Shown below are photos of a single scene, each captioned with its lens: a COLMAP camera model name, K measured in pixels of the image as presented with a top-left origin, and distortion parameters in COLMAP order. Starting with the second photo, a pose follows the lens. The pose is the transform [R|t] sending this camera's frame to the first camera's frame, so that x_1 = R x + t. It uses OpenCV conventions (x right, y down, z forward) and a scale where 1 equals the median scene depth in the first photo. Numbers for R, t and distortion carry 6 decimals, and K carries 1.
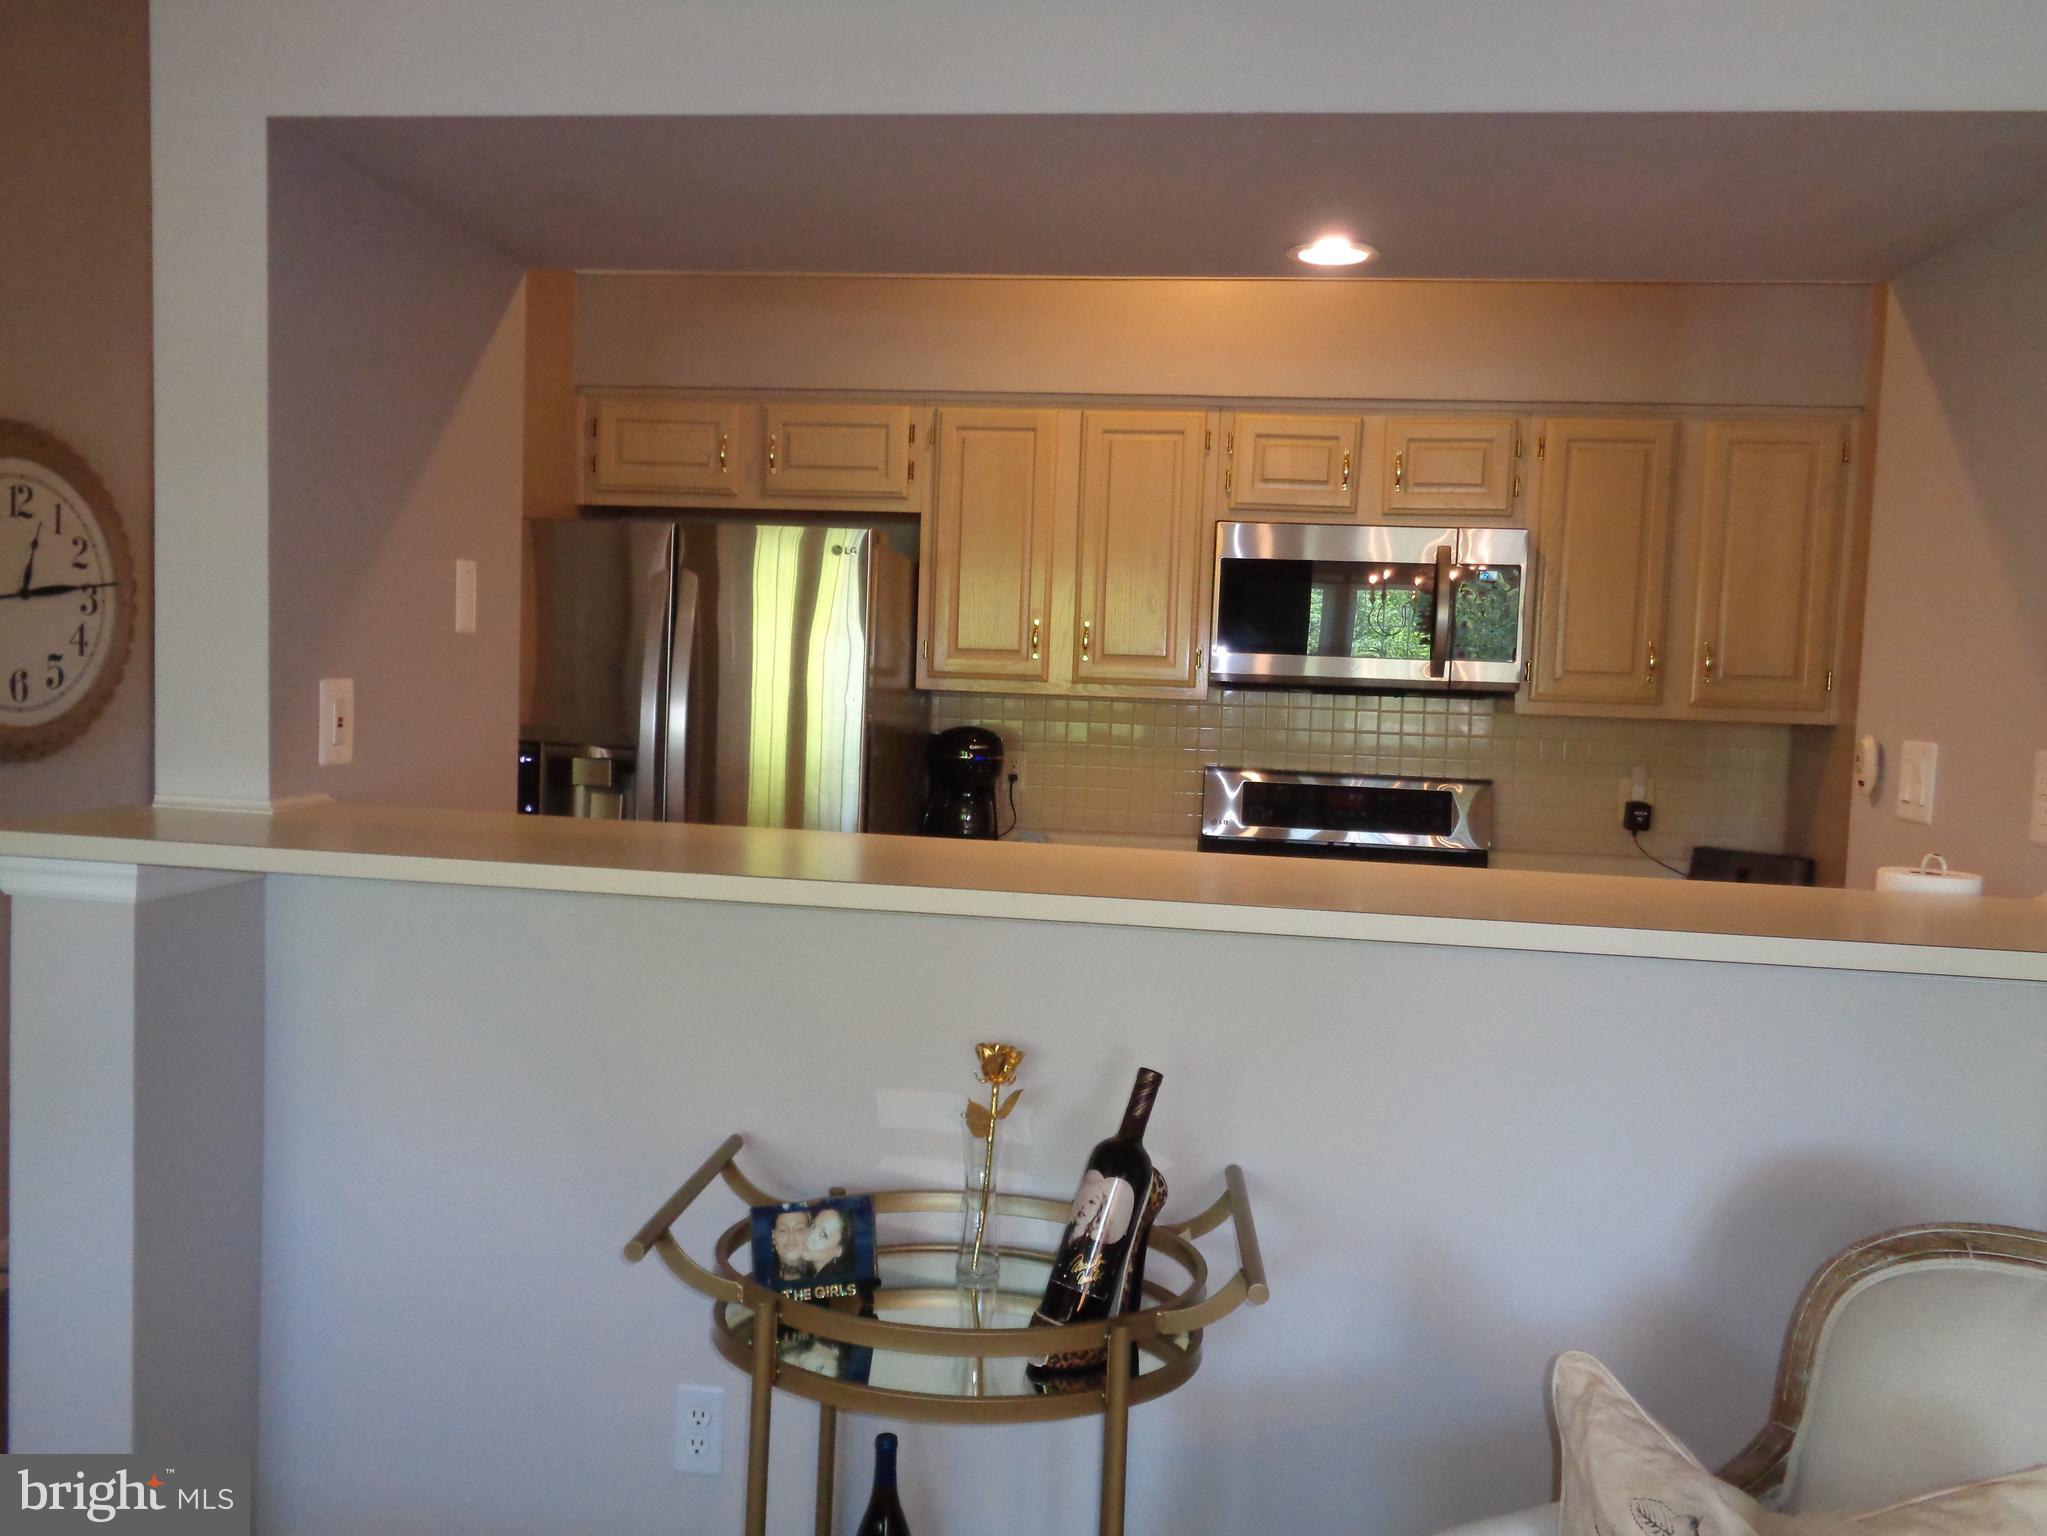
lens RADIAL K [[1534.3, 0, 1018.1], [0, 1534.3, 763.8], [0, 0, 1]] dist [-0.001065, 0.009046]
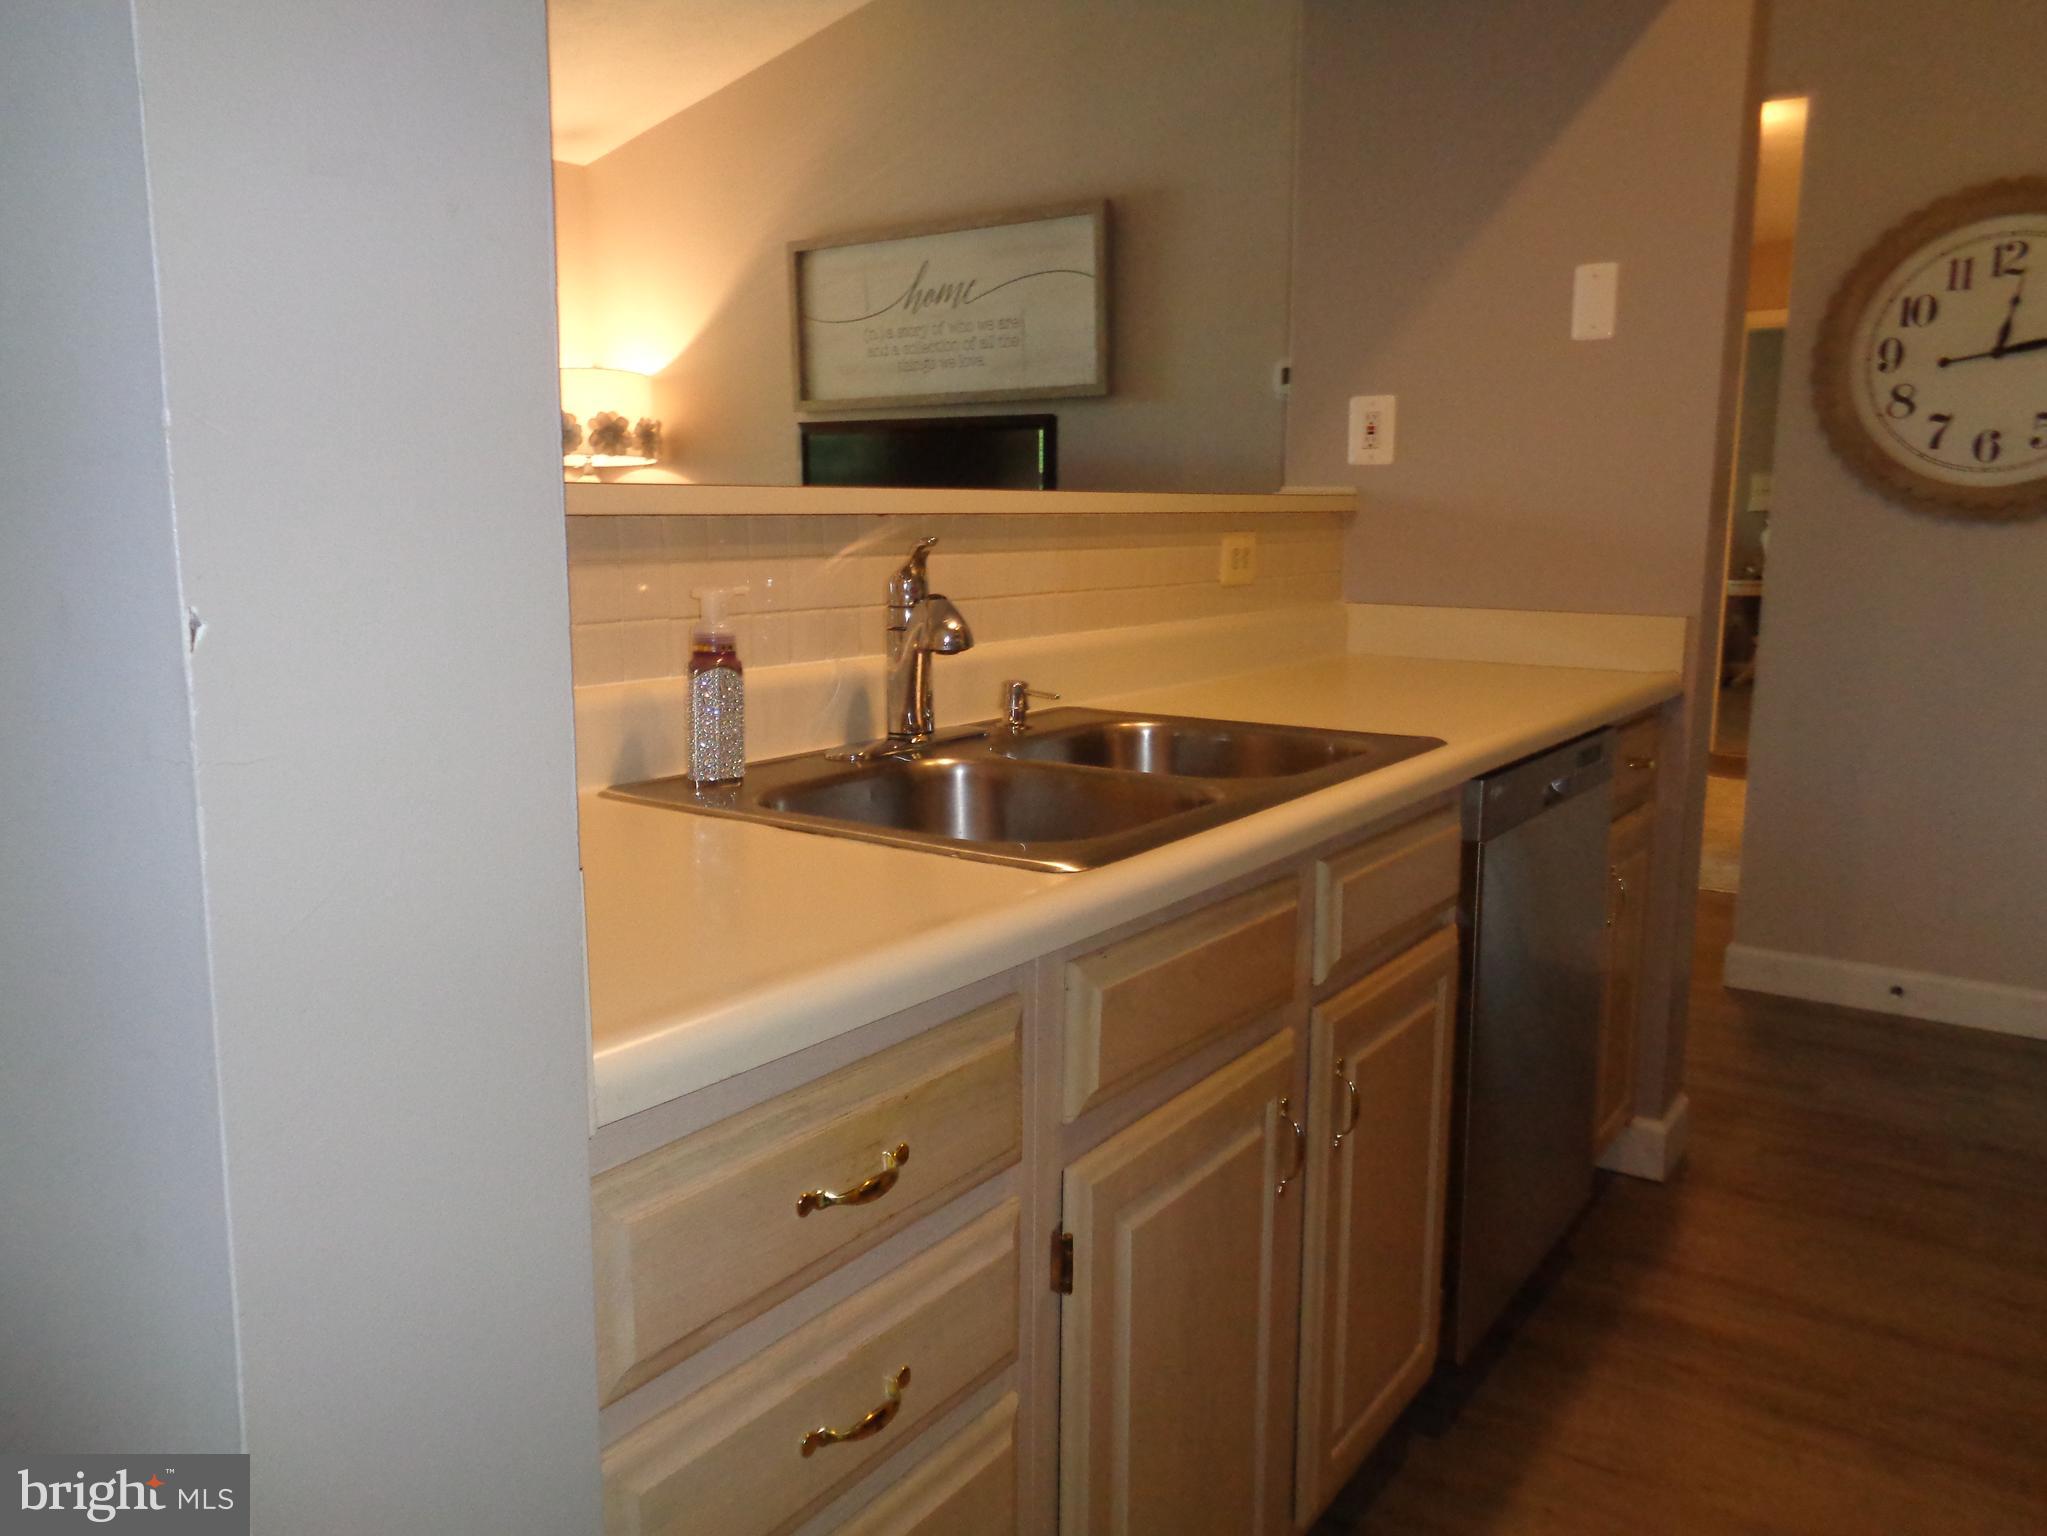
lens RADIAL K [[1534.3, 0, 1018.1], [0, 1534.3, 763.8], [0, 0, 1]] dist [-0.001065, 0.009046]
pose [[-0.467098, 0.105540, -0.877884, 0.546637], [-0.076645, 0.984281, 0.159112, 0.042228], [0.880877, 0.141607, -0.451667, 0.886786]]
